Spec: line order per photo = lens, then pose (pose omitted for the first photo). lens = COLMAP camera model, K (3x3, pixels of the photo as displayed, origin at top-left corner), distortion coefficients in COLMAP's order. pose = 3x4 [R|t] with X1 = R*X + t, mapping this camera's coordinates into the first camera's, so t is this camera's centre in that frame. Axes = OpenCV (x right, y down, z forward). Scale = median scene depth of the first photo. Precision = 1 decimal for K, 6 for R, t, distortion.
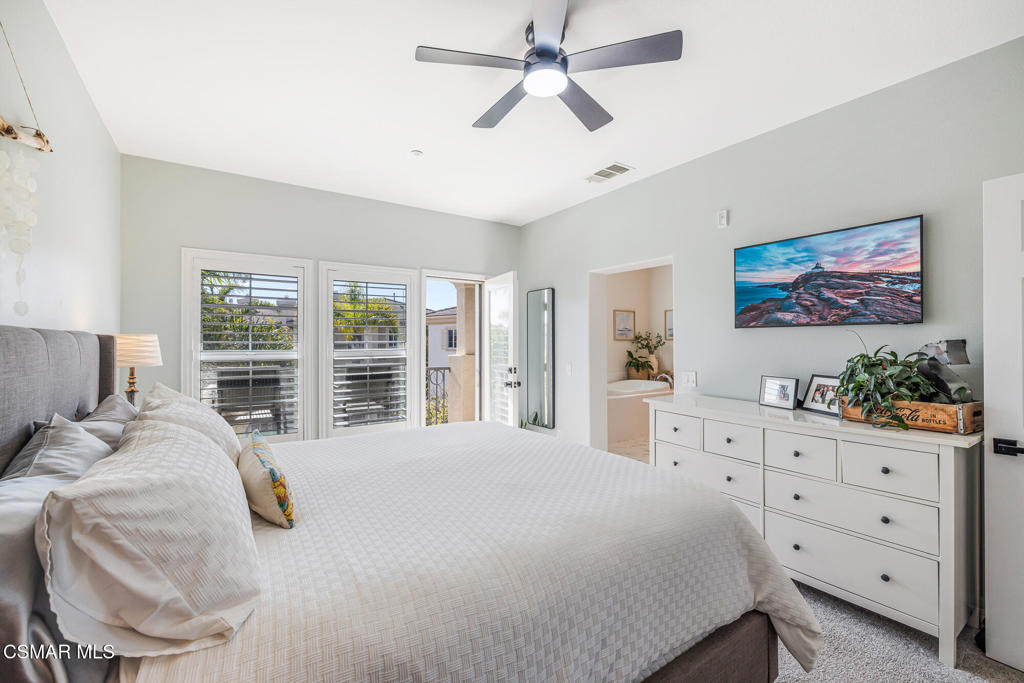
lens RADIAL K [[431.6, 0, 511.8], [0, 431.6, 338.0], [0, 0, 1]] dist [-0.003390, 0.000986]
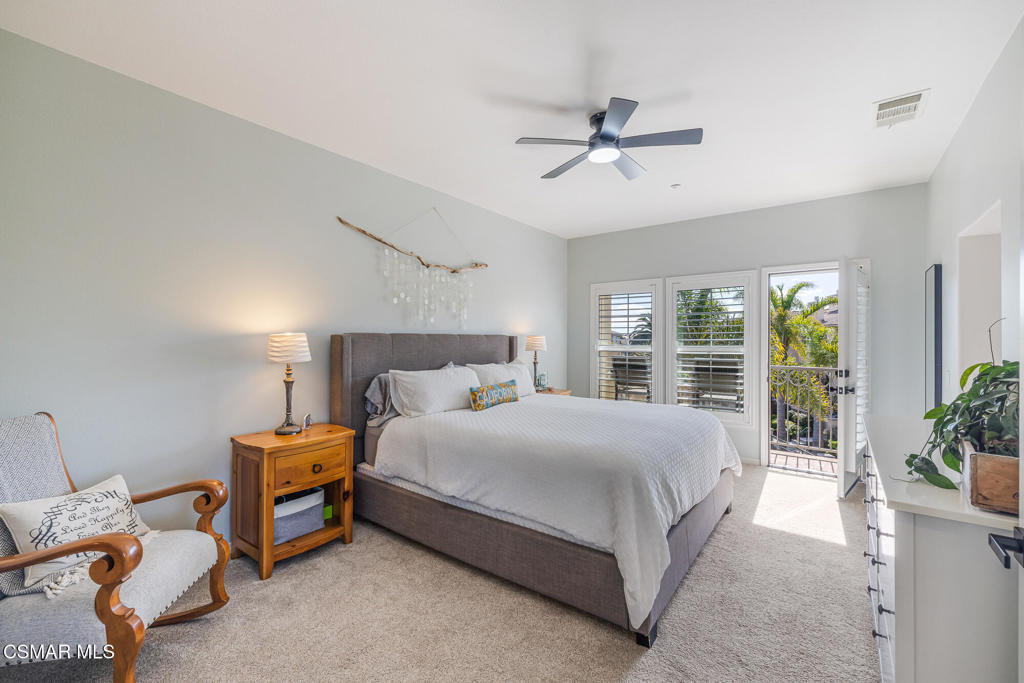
lens RADIAL K [[431.6, 0, 511.4], [0, 431.6, 340.5], [0, 0, 1]] dist [-0.003390, 0.000986]
pose [[0.315197, 0.004052, -0.949018, 0.610397], [0.005702, 0.999965, 0.006163, 0.001403], [0.949009, -0.007354, 0.315163, 0.125595]]
